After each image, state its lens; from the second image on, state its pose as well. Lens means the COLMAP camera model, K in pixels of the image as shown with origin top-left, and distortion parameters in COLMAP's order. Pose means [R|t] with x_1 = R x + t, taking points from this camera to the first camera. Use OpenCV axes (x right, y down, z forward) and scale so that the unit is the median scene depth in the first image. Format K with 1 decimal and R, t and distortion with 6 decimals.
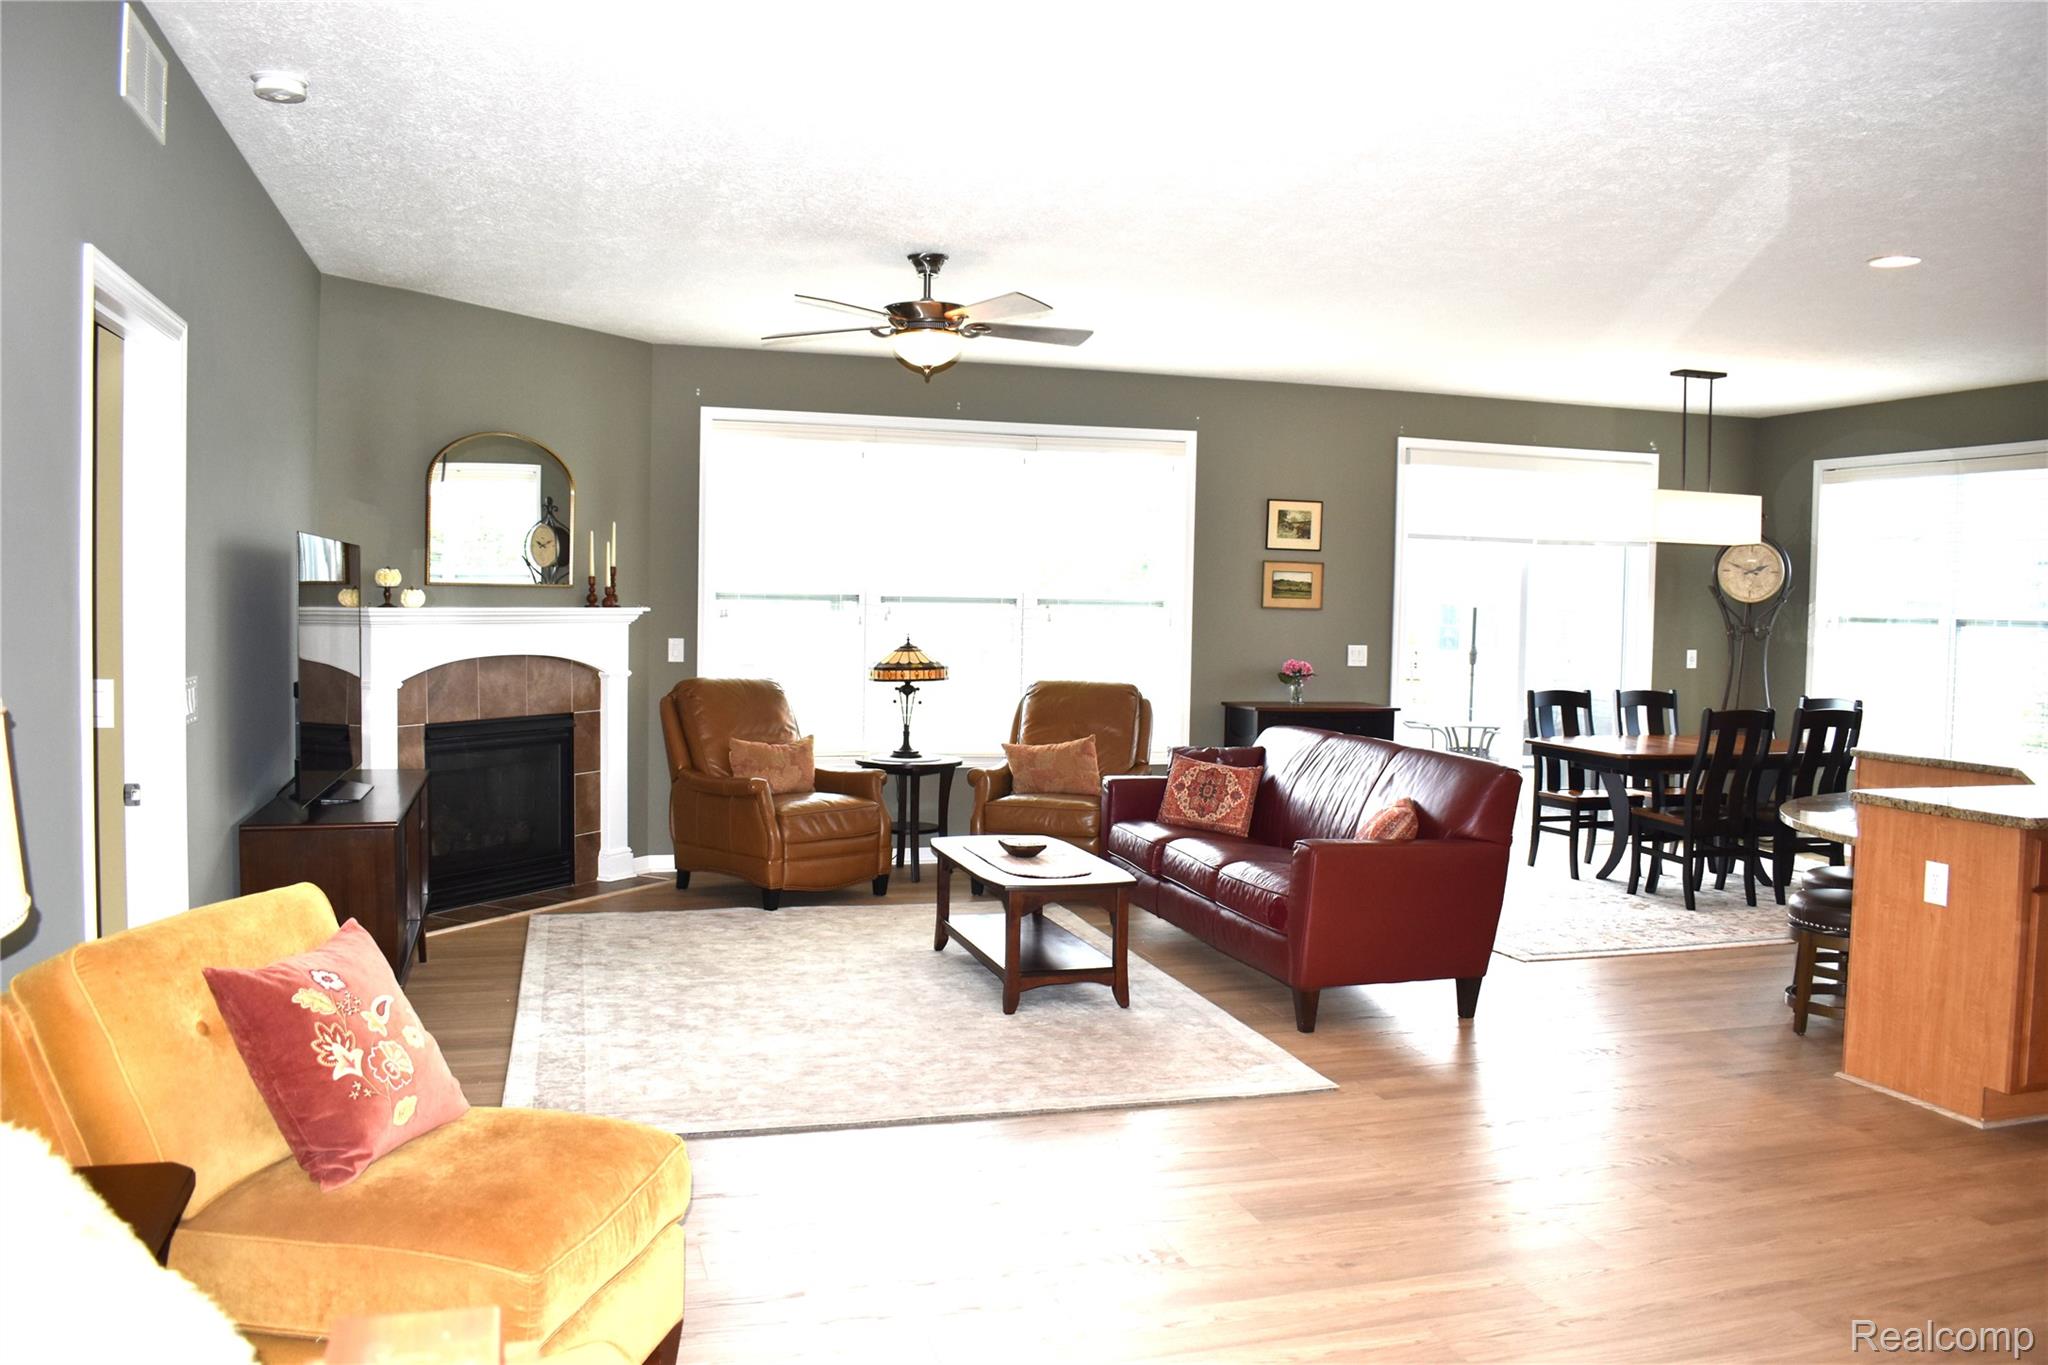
lens RADIAL K [[1586.5, 0, 1020.7], [0, 1586.5, 686.3], [0, 0, 1]] dist [-0.092896, 0.001634]
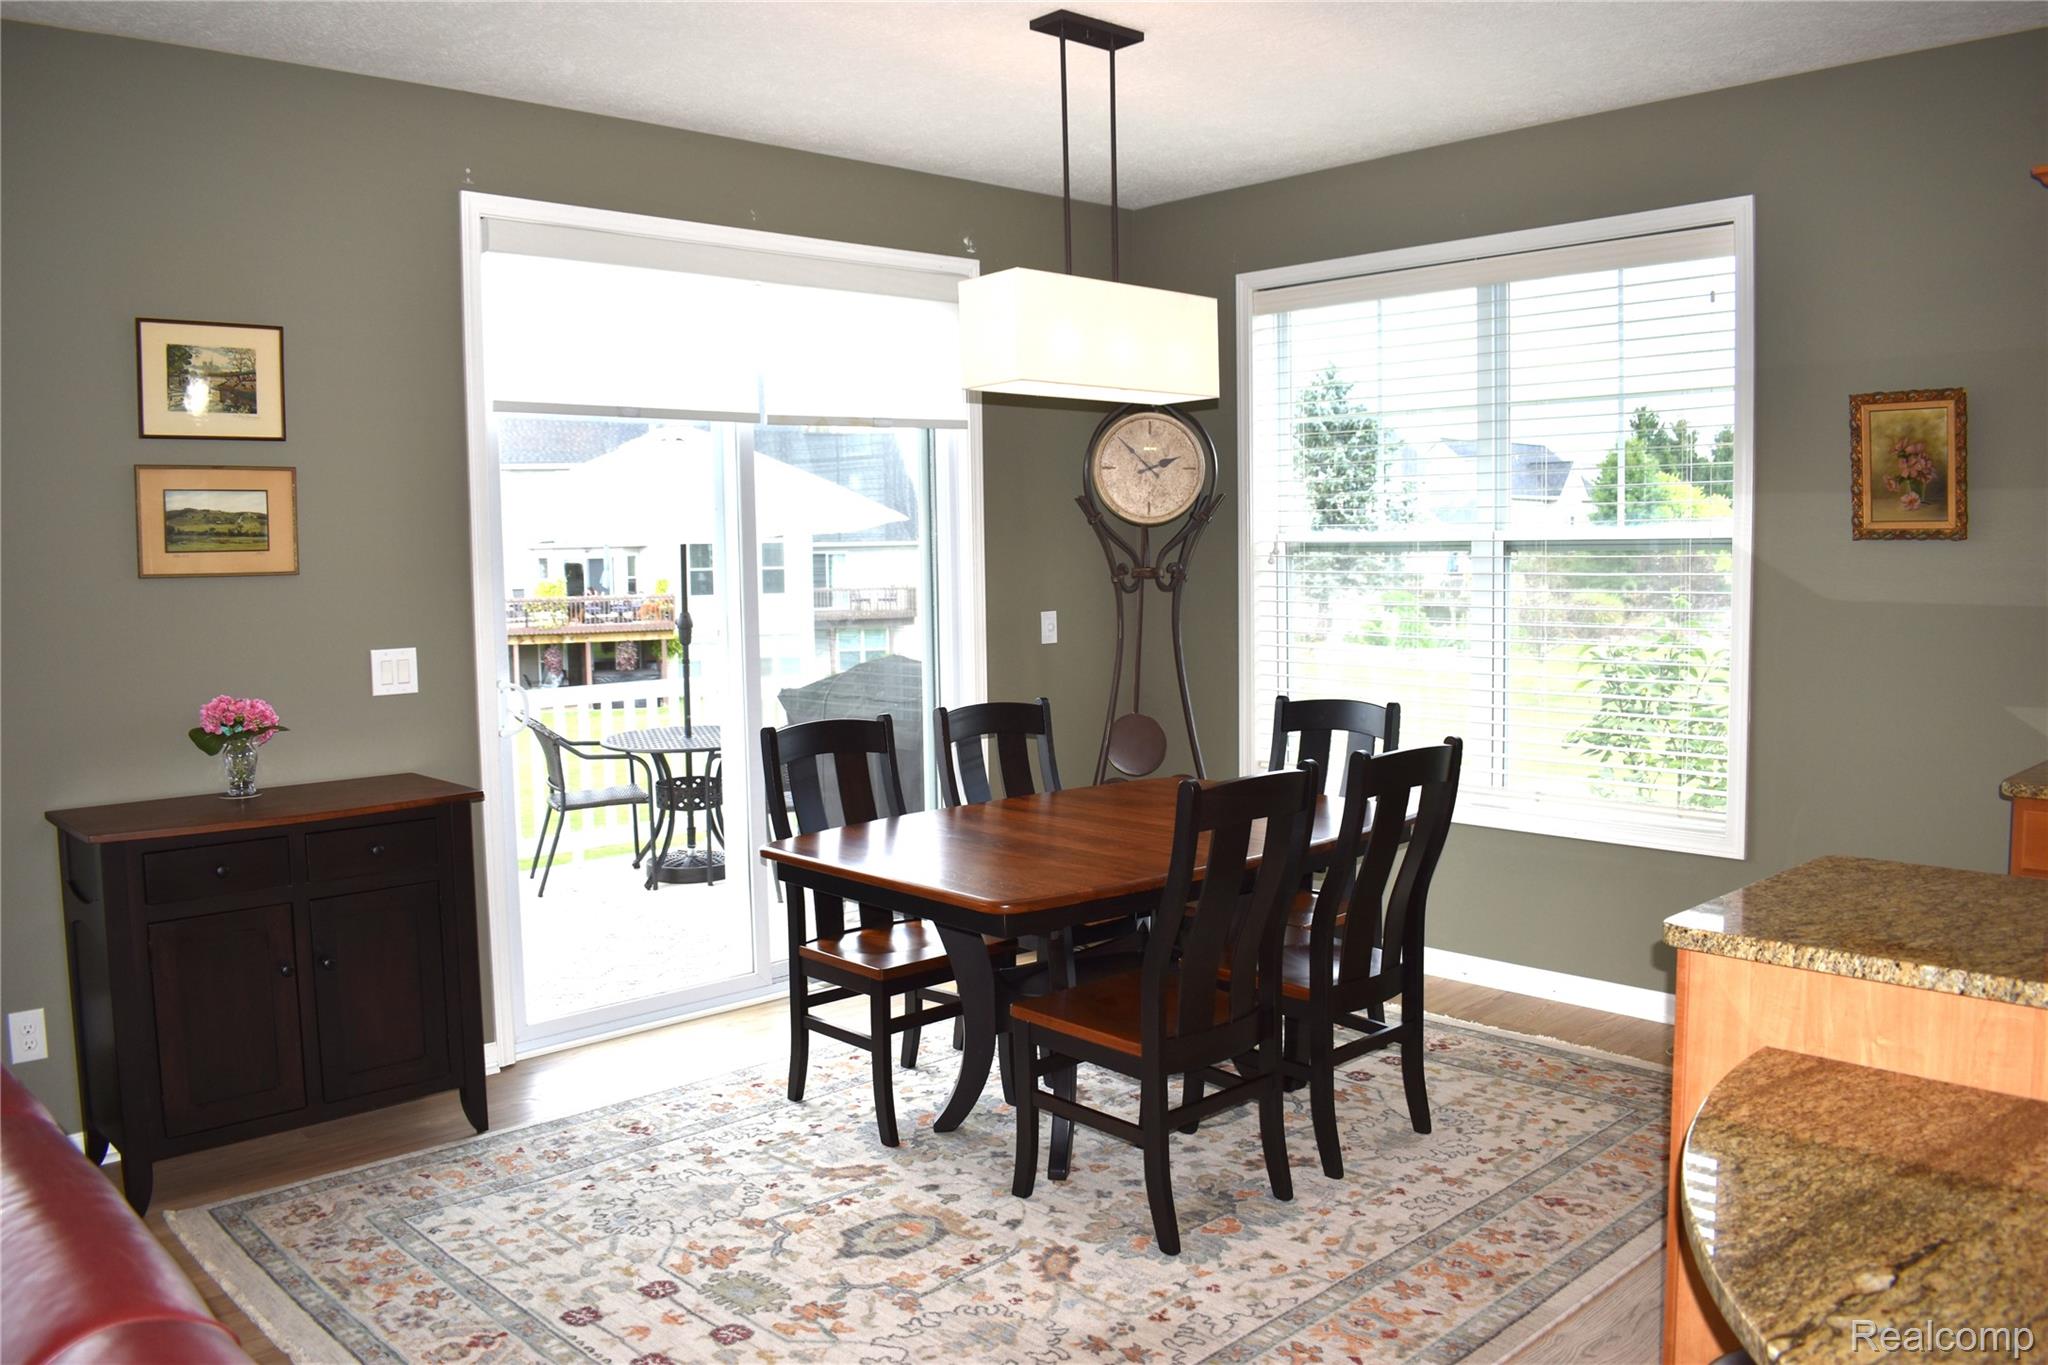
lens RADIAL K [[1586.5, 0, 1006.4], [0, 1586.5, 678.5], [0, 0, 1]] dist [-0.092896, 0.001634]
pose [[0.901367, -0.069942, 0.427370, 0.209529], [0.055485, 0.997390, 0.046205, -0.033134], [-0.429486, -0.017935, 0.902895, 0.606084]]
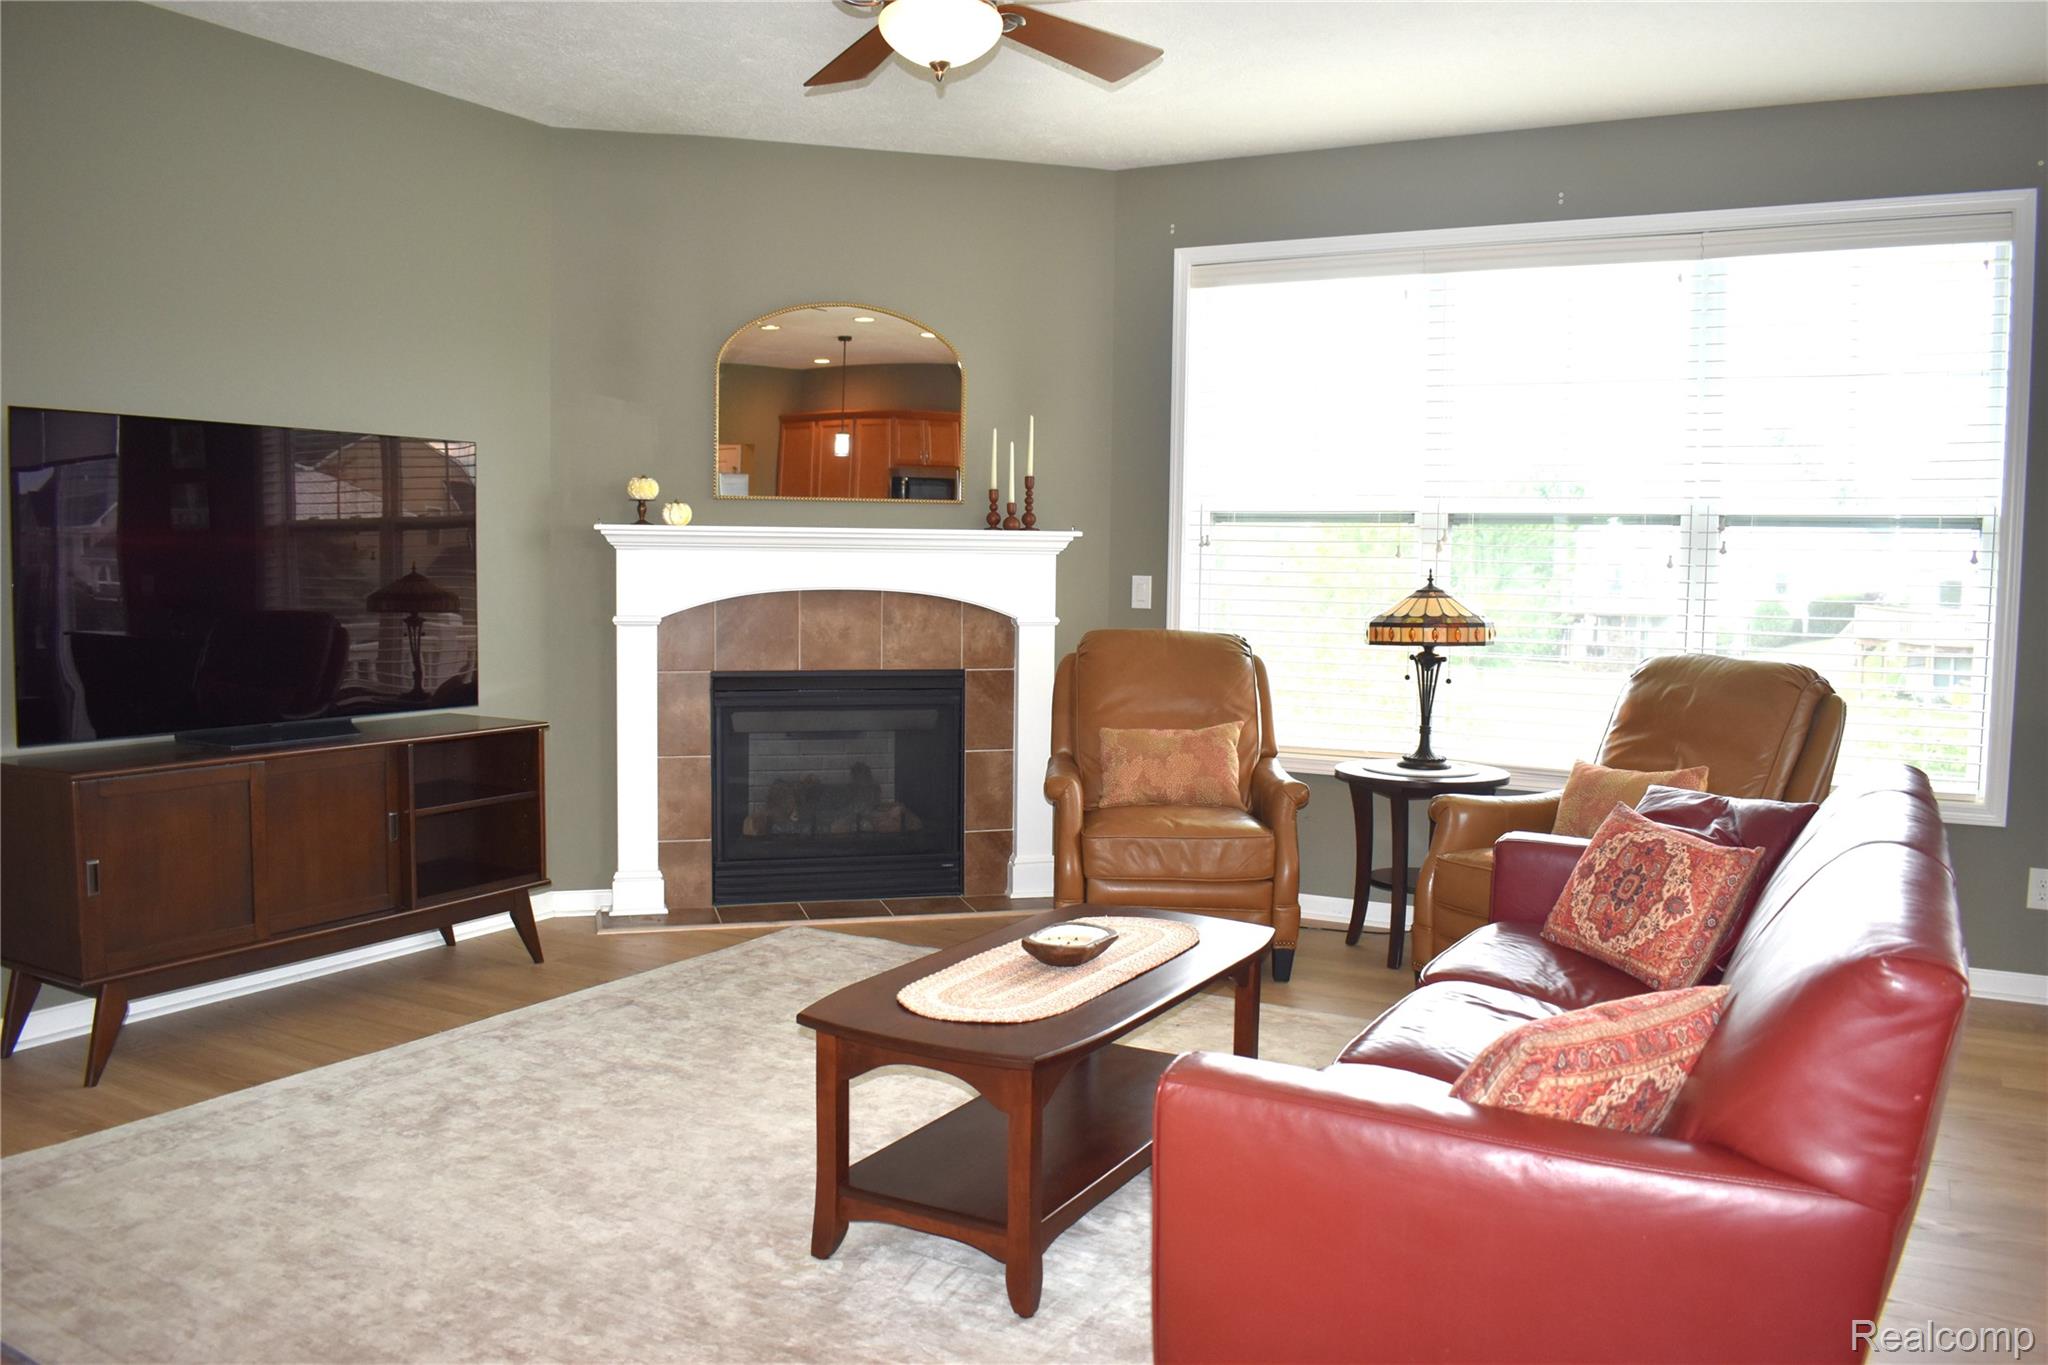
lens RADIAL K [[1586.5, 0, 1025.2], [0, 1586.5, 678.5], [0, 0, 1]] dist [-0.092896, 0.001634]
pose [[0.692778, 0.046382, -0.719658, 0.270309], [-0.041654, 0.998837, 0.024277, 0.001186], [0.719947, 0.013158, 0.693904, 0.464829]]
